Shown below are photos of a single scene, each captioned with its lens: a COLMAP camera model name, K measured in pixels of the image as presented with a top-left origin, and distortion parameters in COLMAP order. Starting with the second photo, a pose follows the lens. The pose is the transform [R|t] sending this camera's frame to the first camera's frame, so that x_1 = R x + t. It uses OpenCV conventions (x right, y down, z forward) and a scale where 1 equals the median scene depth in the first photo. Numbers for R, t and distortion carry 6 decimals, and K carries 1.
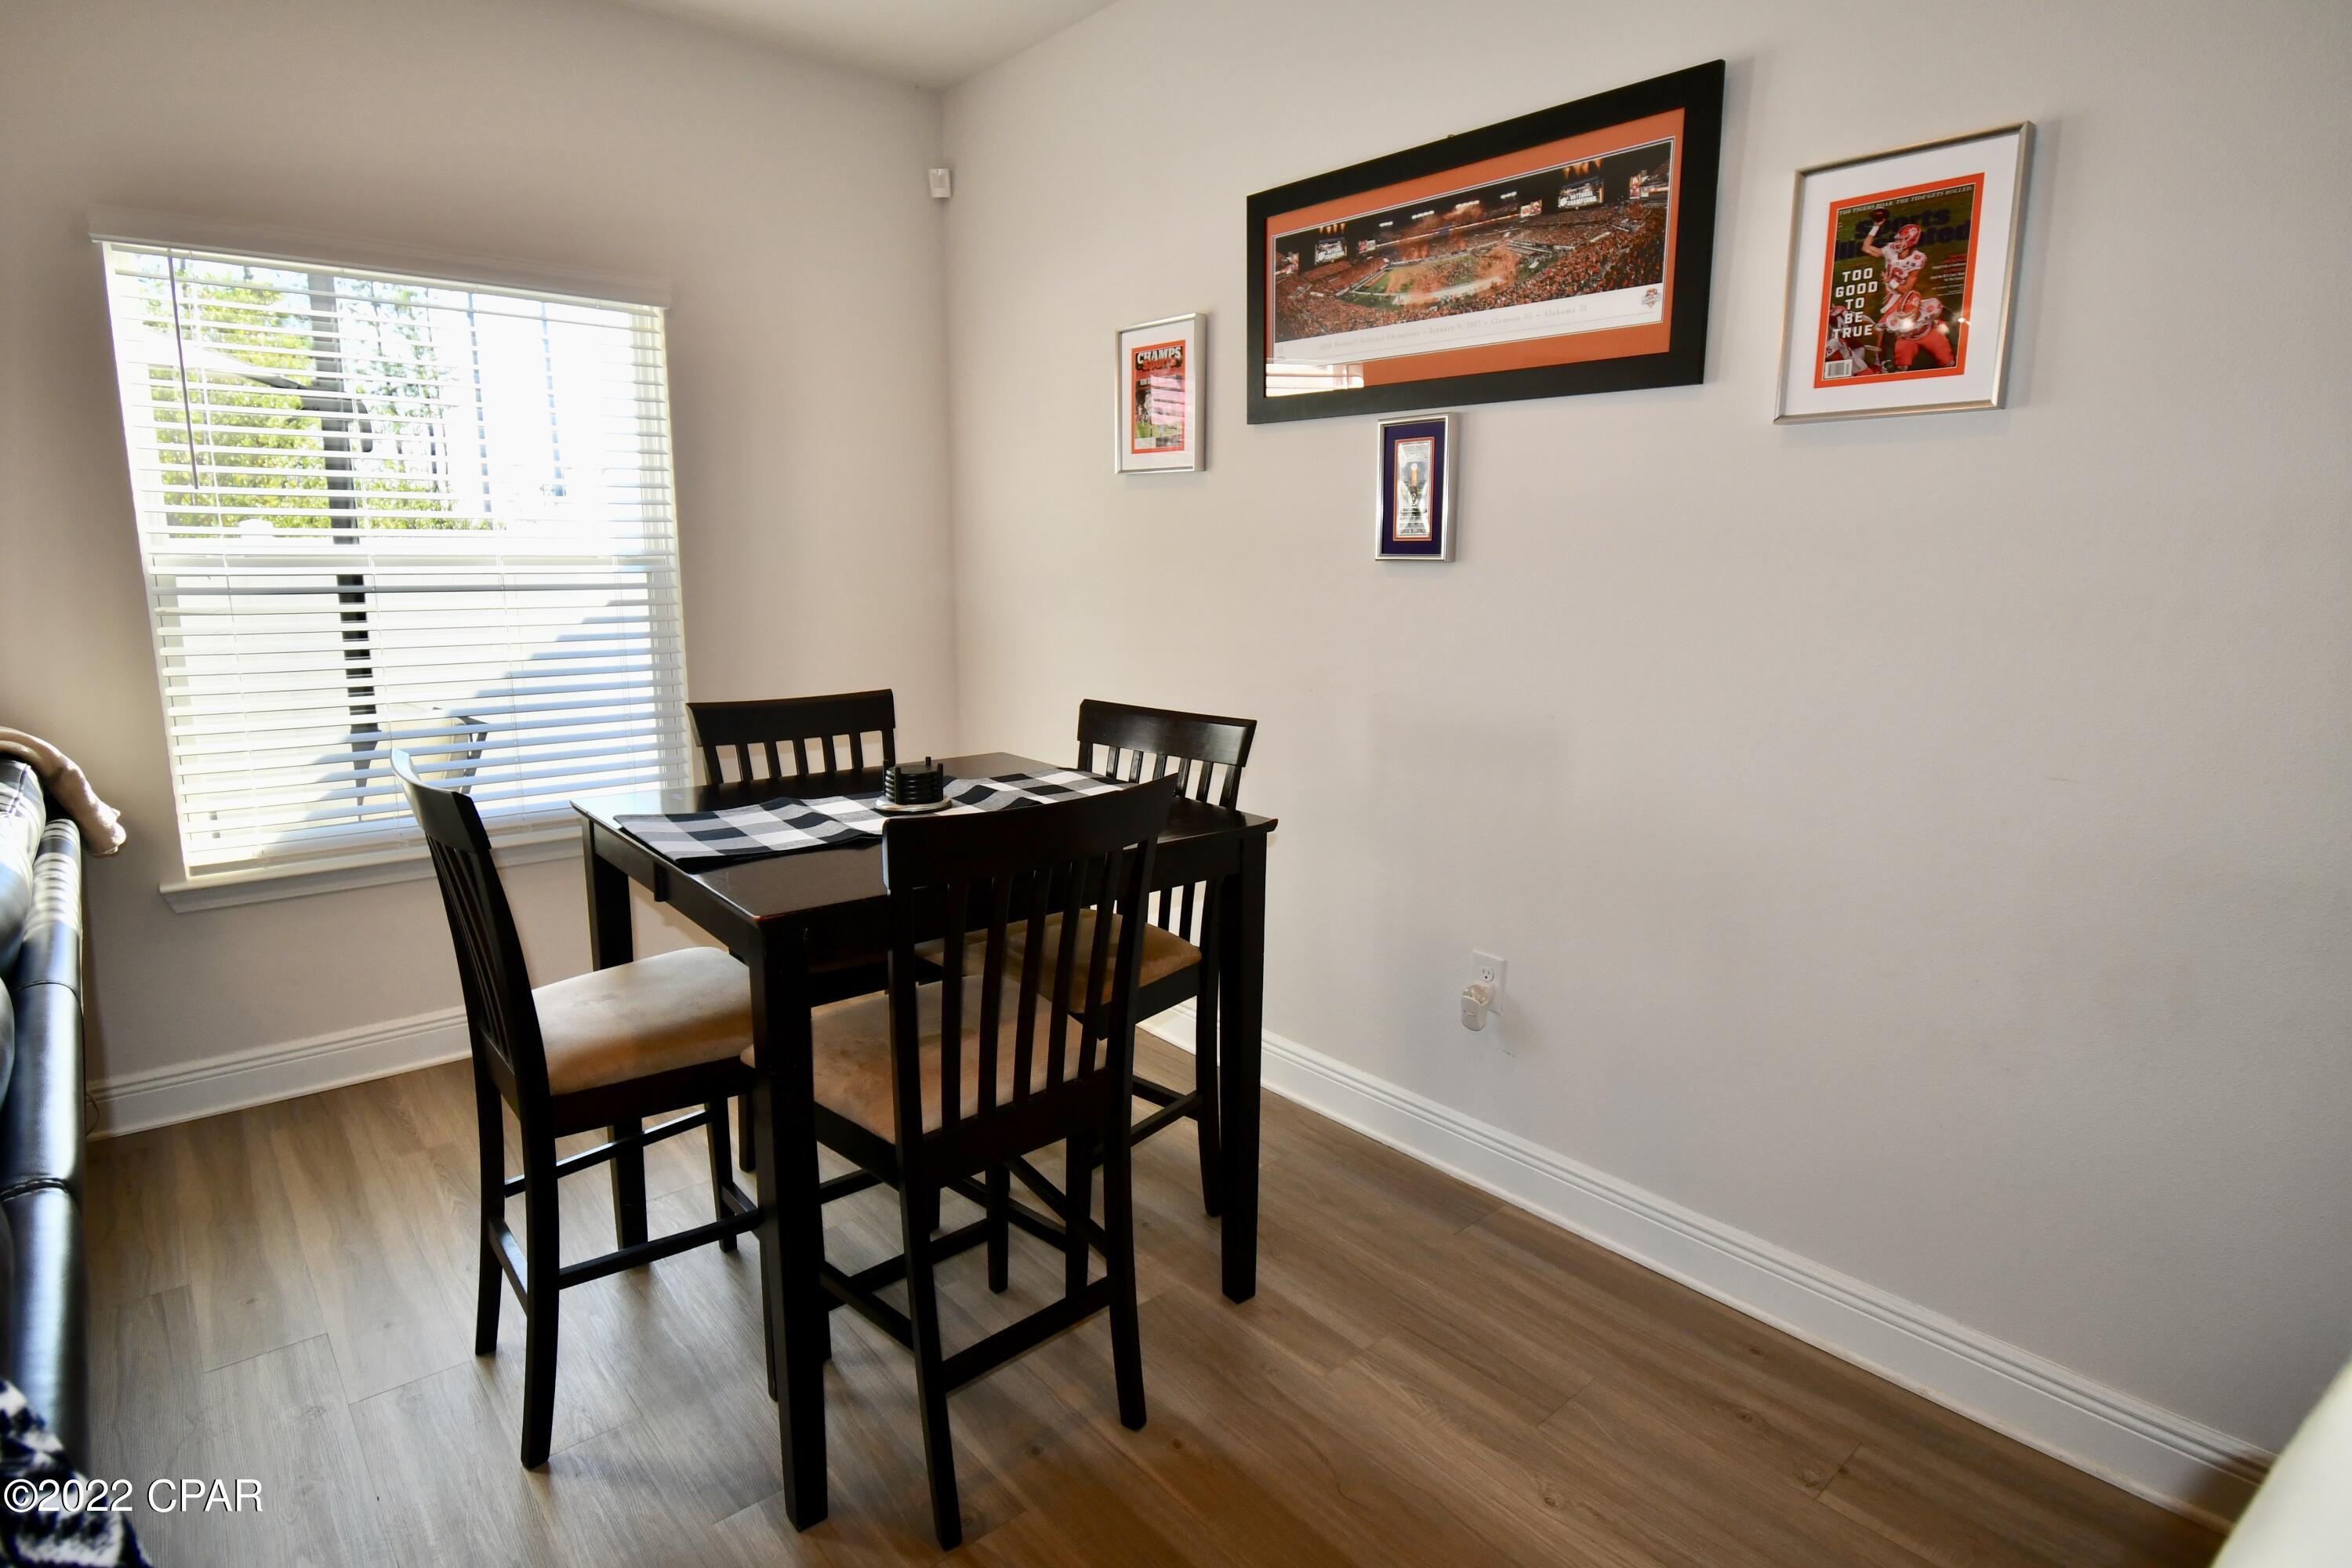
lens RADIAL K [[1247.5, 0, 1178.7], [0, 1247.5, 745.9], [0, 0, 1]] dist [0.017900, -0.000095]
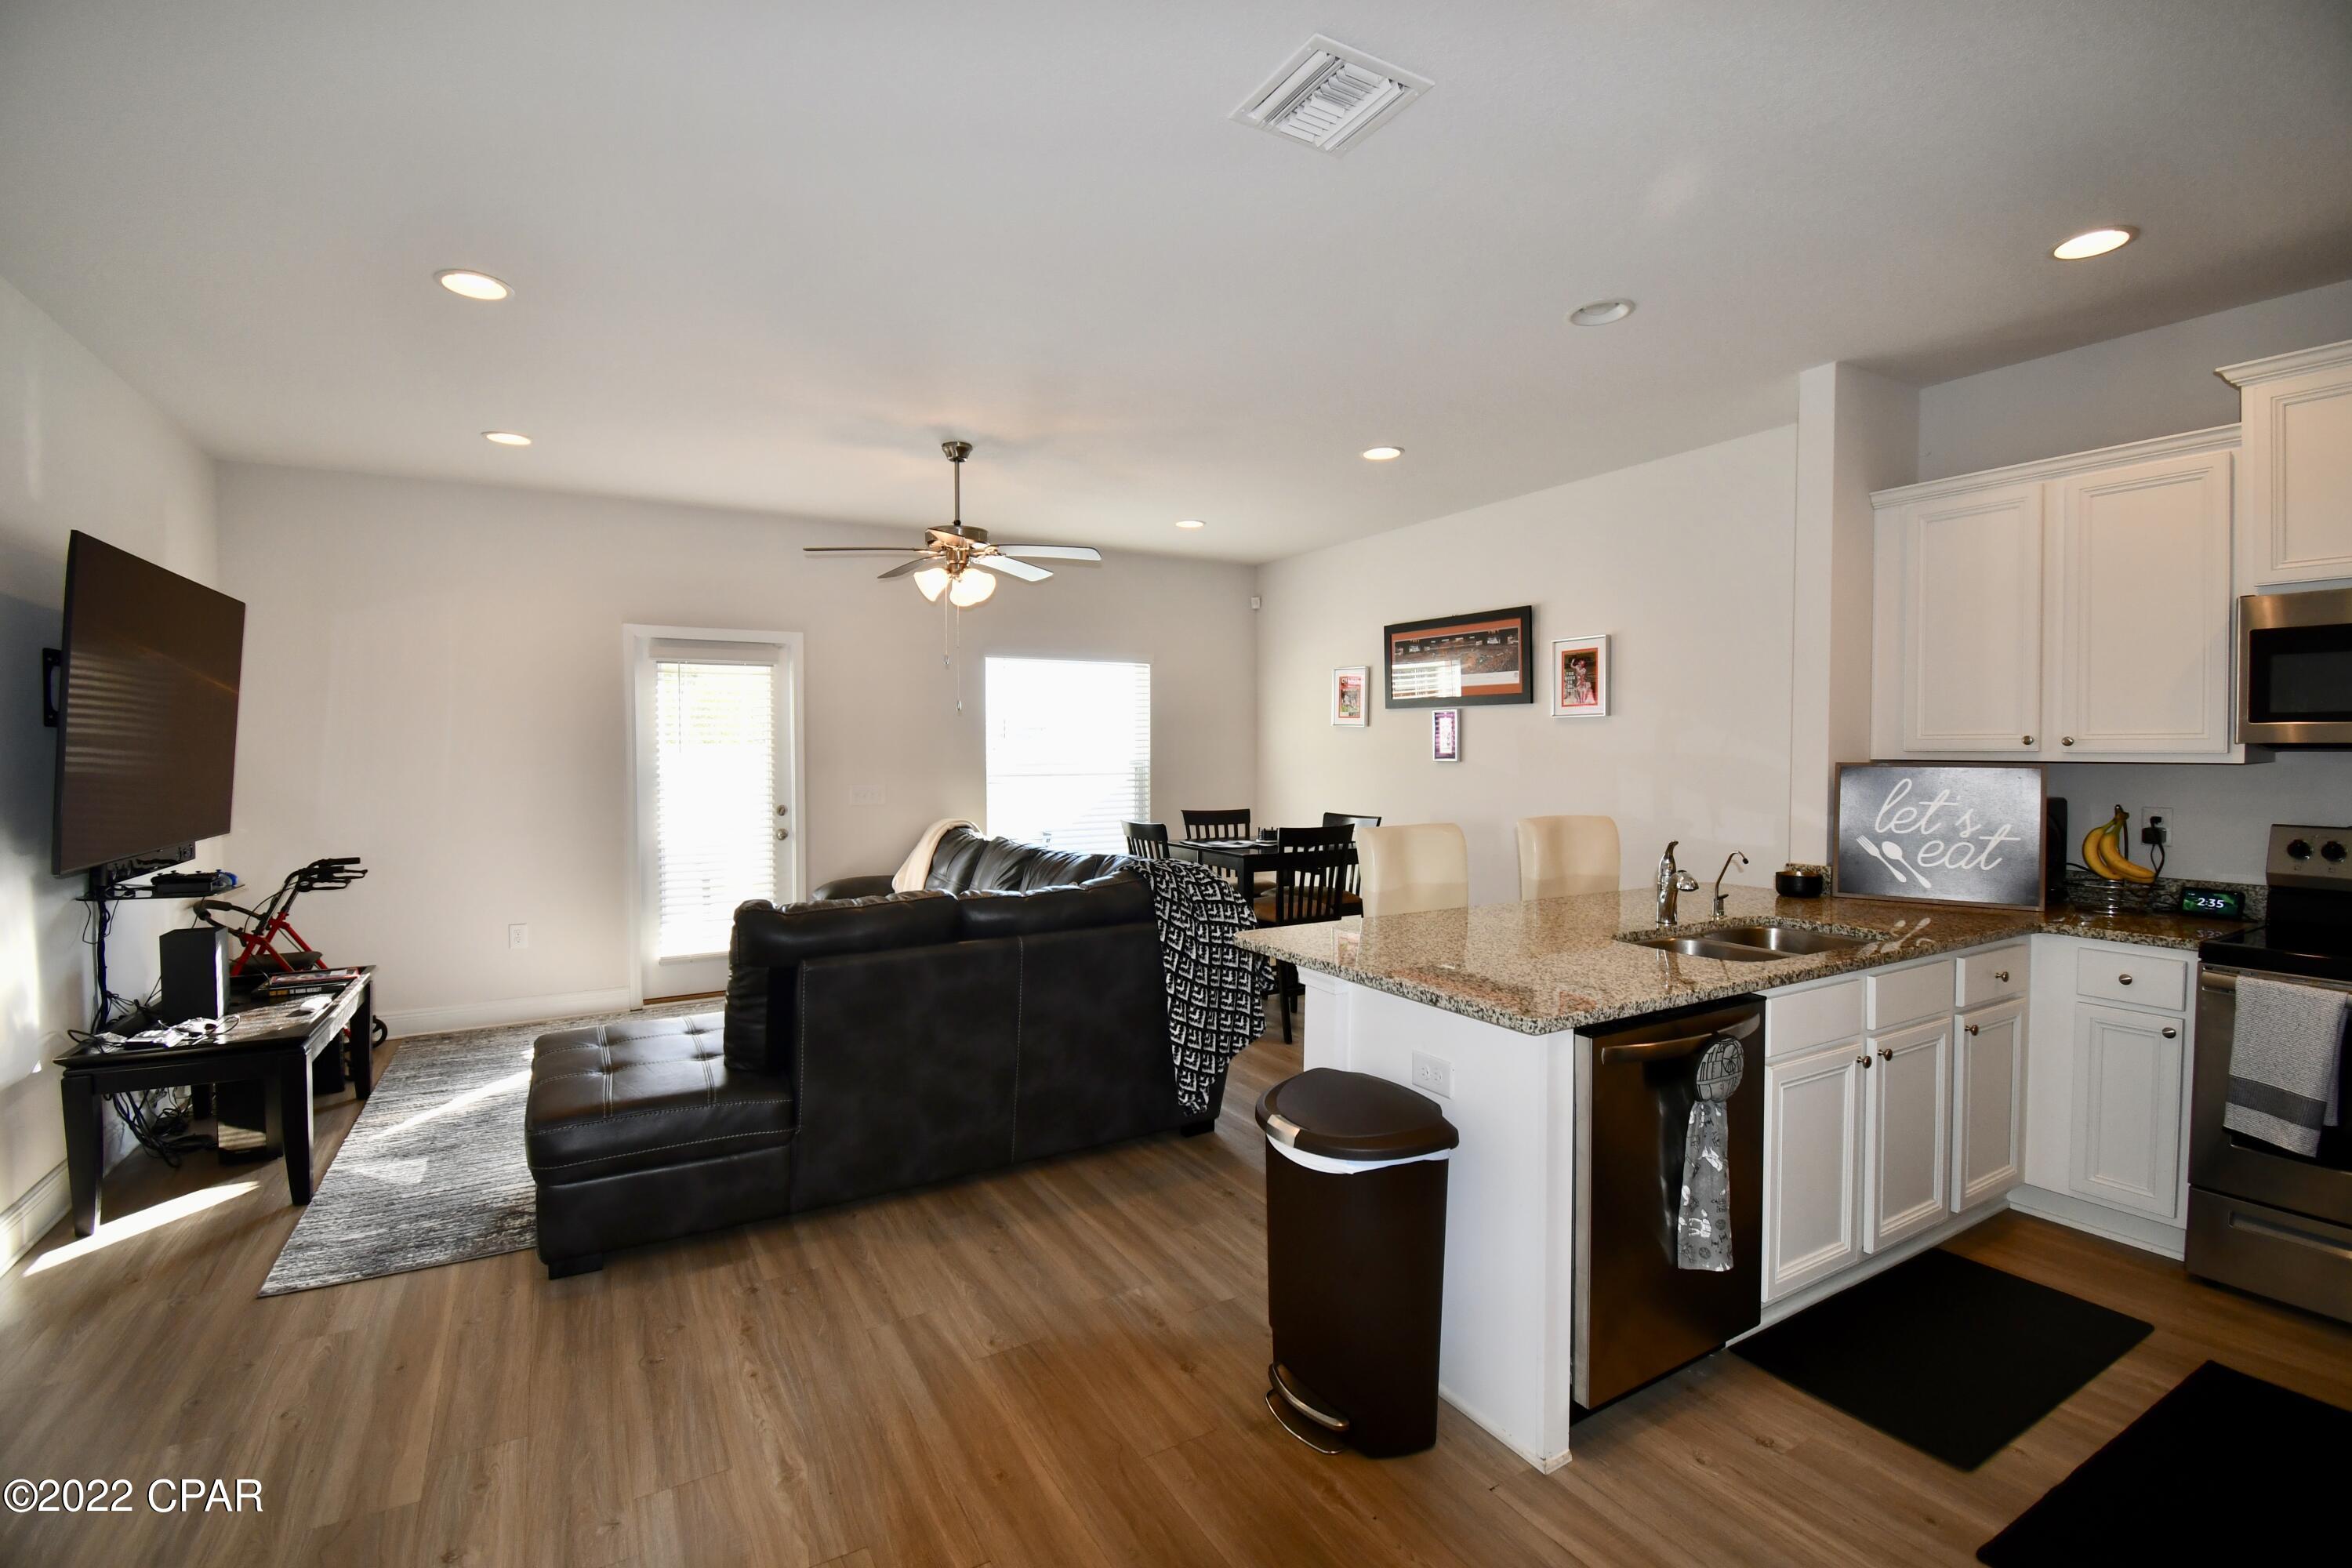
lens RADIAL K [[1047.7, 0, 1162.9], [0, 1047.7, 780.7], [0, 0, 1]] dist [0.008990, -0.018938]
pose [[0.981076, 0.002029, -0.193614, 0.033762], [-0.027606, 0.991196, -0.129497, 0.242840], [0.191647, 0.132391, 0.972494, -1.575010]]
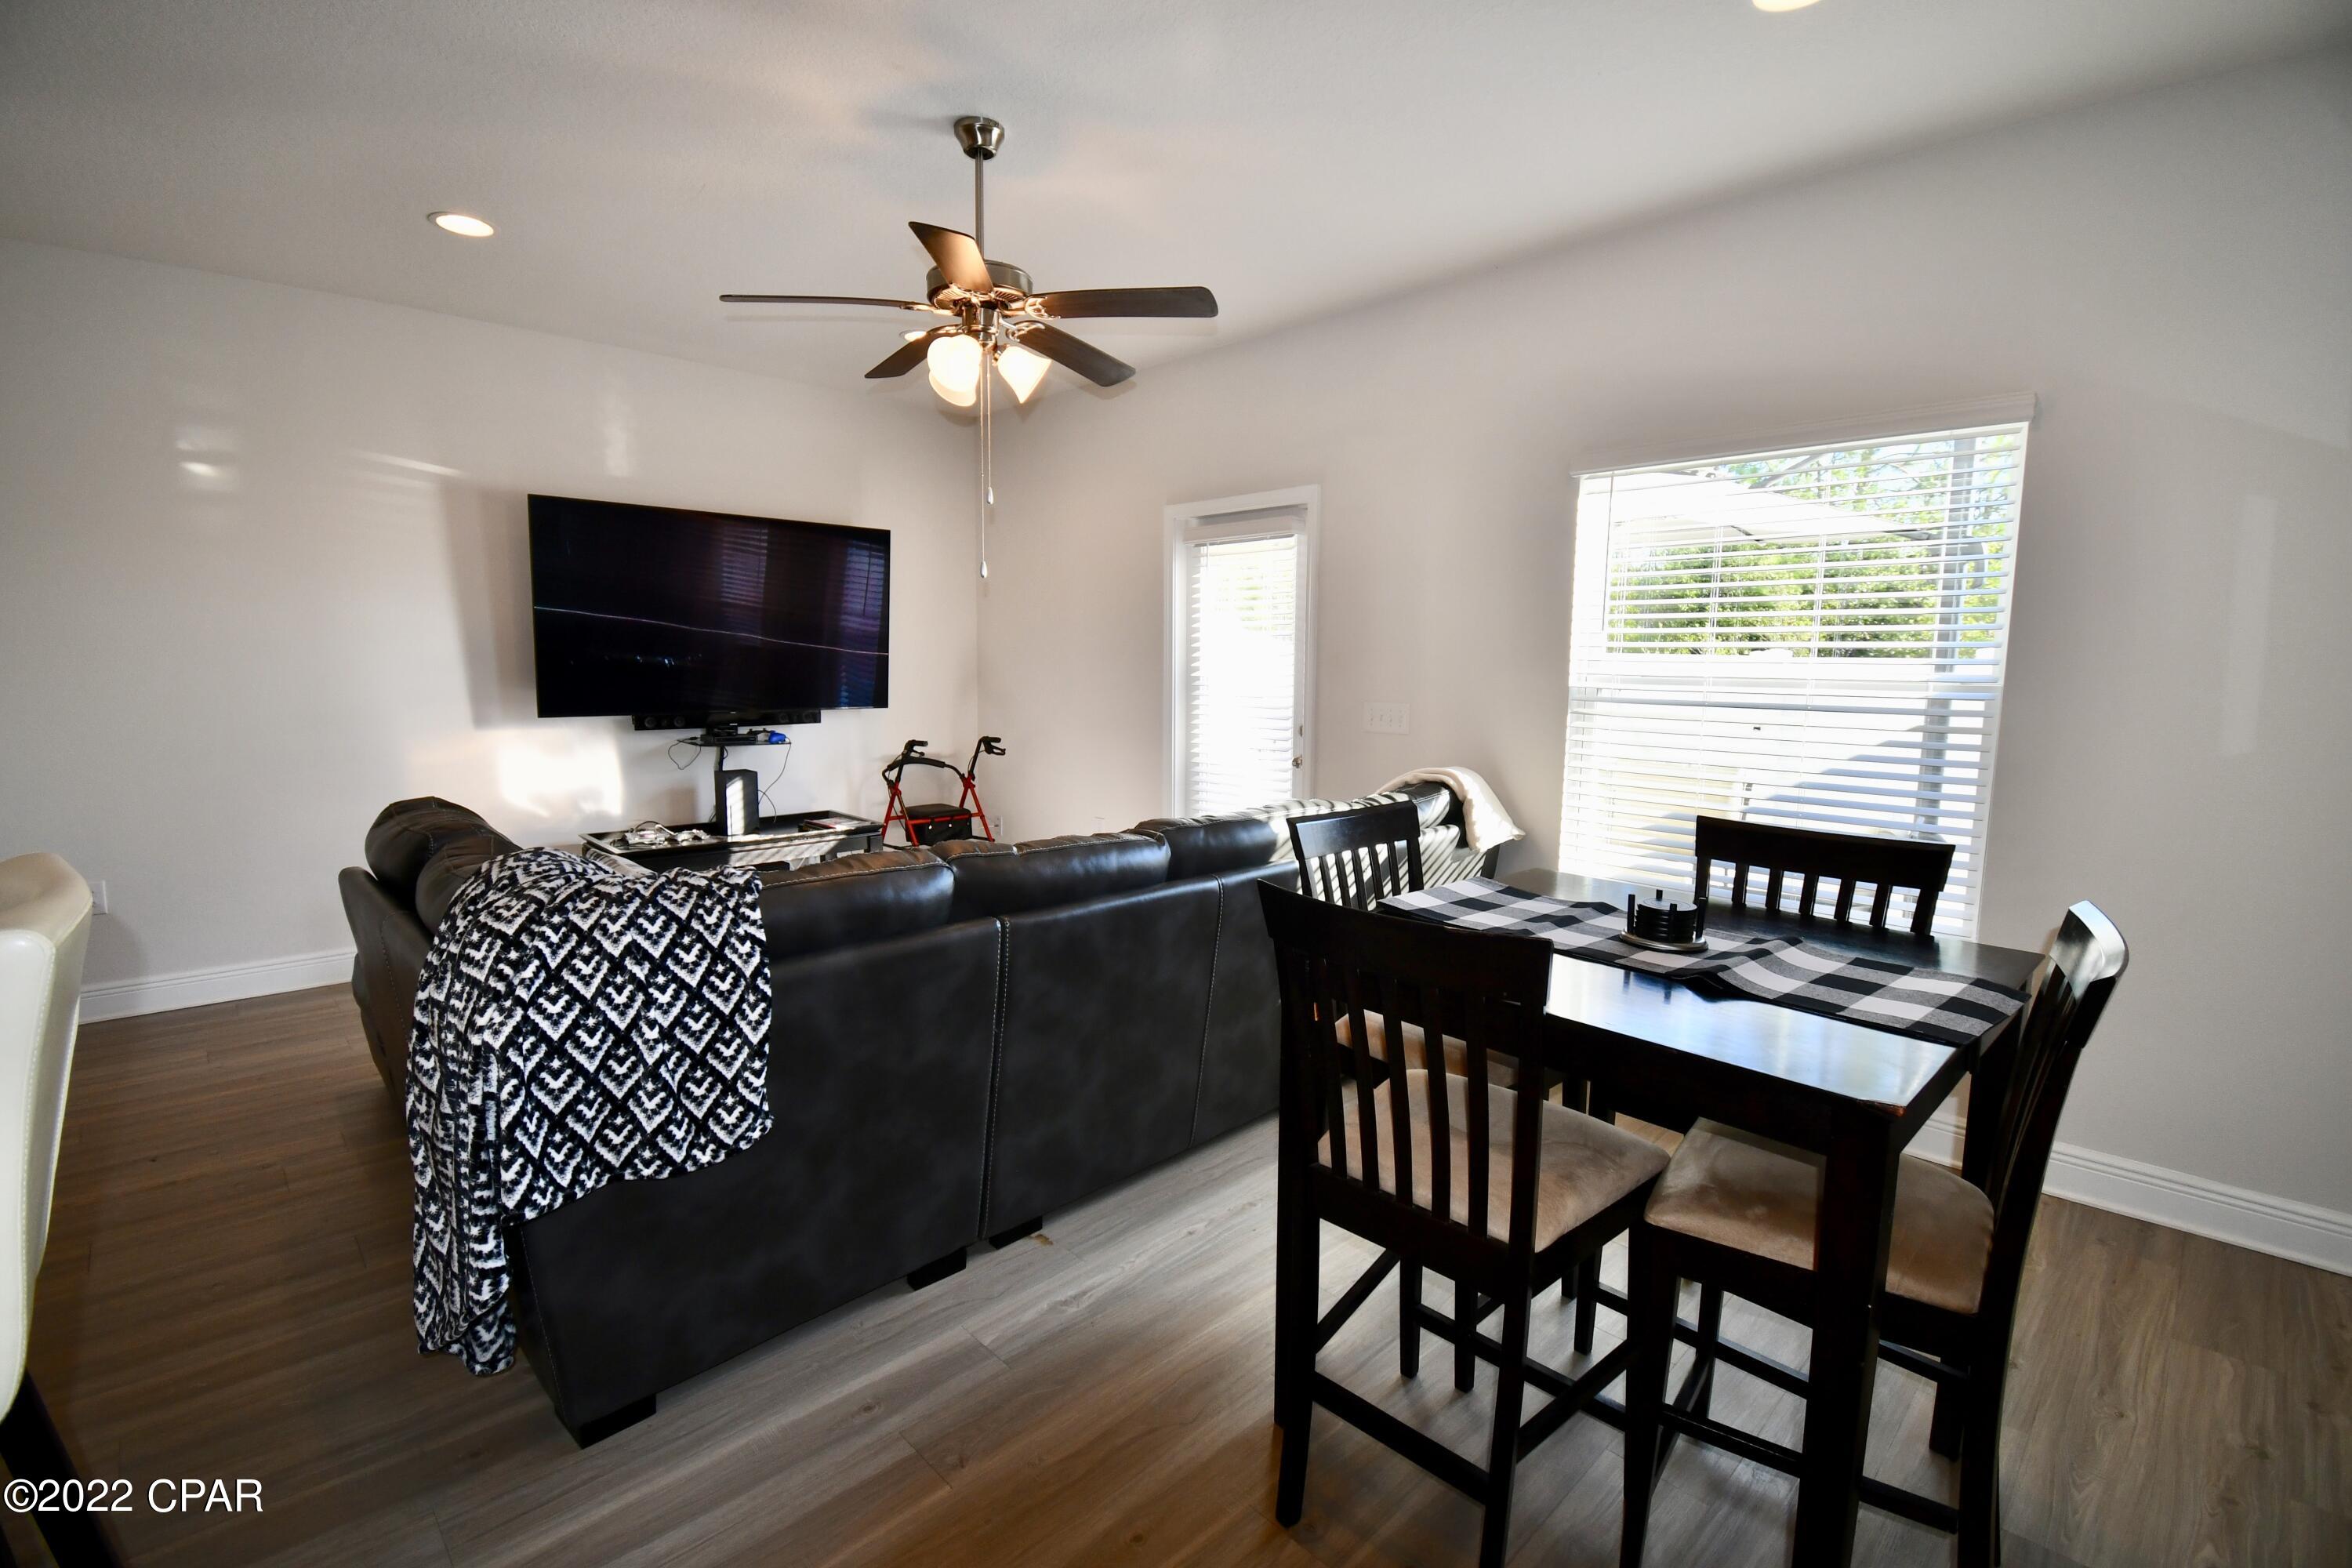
lens RADIAL K [[1047.7, 0, 1158.0], [0, 1047.7, 787.0], [0, 0, 1]] dist [0.008990, -0.018938]
pose [[0.031102, 0.121299, -0.992129, 0.554293], [-0.173928, 0.978122, 0.114134, -0.091752], [0.984267, 0.169009, 0.051519, 0.581613]]
